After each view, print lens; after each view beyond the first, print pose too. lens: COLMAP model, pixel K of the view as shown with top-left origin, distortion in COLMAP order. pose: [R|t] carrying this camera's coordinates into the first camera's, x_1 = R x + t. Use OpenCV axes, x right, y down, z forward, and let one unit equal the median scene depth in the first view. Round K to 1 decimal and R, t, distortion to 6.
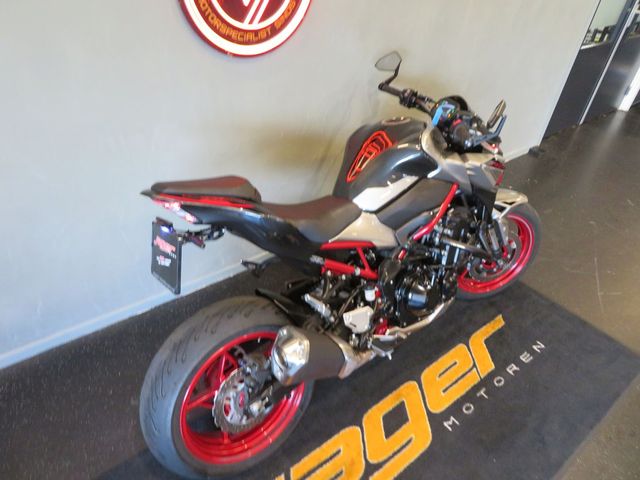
lens RADIAL K [[458.0, 0, 318.5], [0, 458.0, 241.2], [0, 0, 1]] dist [-0.006957, 0.007283]
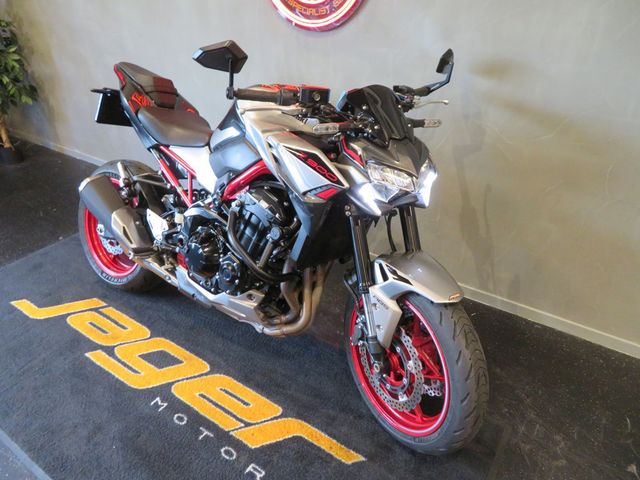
lens RADIAL K [[458.0, 0, 320.2], [0, 458.0, 240.6], [0, 0, 1]] dist [-0.006957, 0.007283]
pose [[0.286396, 0.408408, -0.866706, 1.074745], [-0.562974, 0.803699, 0.192688, -0.216585], [0.775266, 0.432748, 0.460099, 0.731938]]
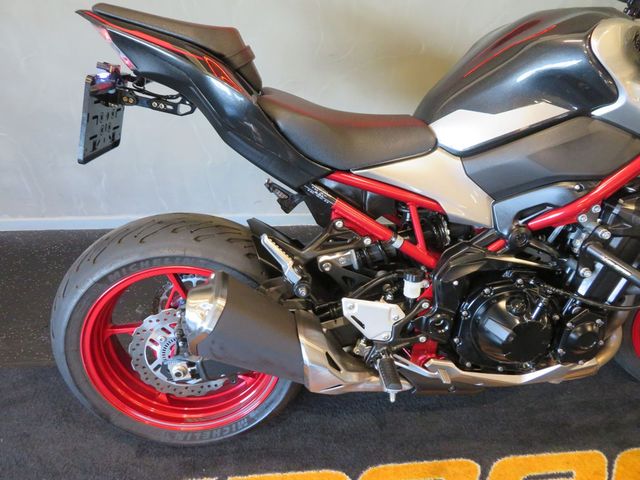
lens RADIAL K [[458.0, 0, 317.1], [0, 458.0, 241.4], [0, 0, 1]] dist [-0.006957, 0.007283]
pose [[0.828278, 0.319165, -0.460530, 0.246563], [-0.308288, 0.945907, 0.101085, 0.033414], [0.467882, 0.058250, 0.881869, 0.386094]]
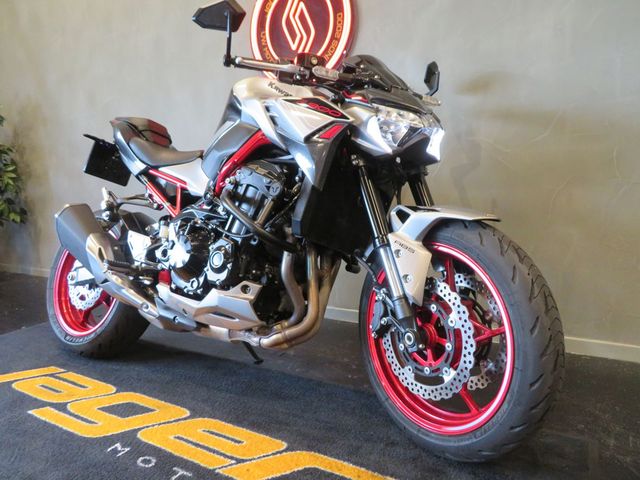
lens RADIAL K [[458.0, 0, 320.0], [0, 458.0, 239.5], [0, 0, 1]] dist [-0.006957, 0.007283]
pose [[0.328033, 0.017528, -0.944504, 1.046673], [-0.516596, 0.840412, -0.163821, 0.110073], [0.790900, 0.541665, 0.284738, 0.924888]]
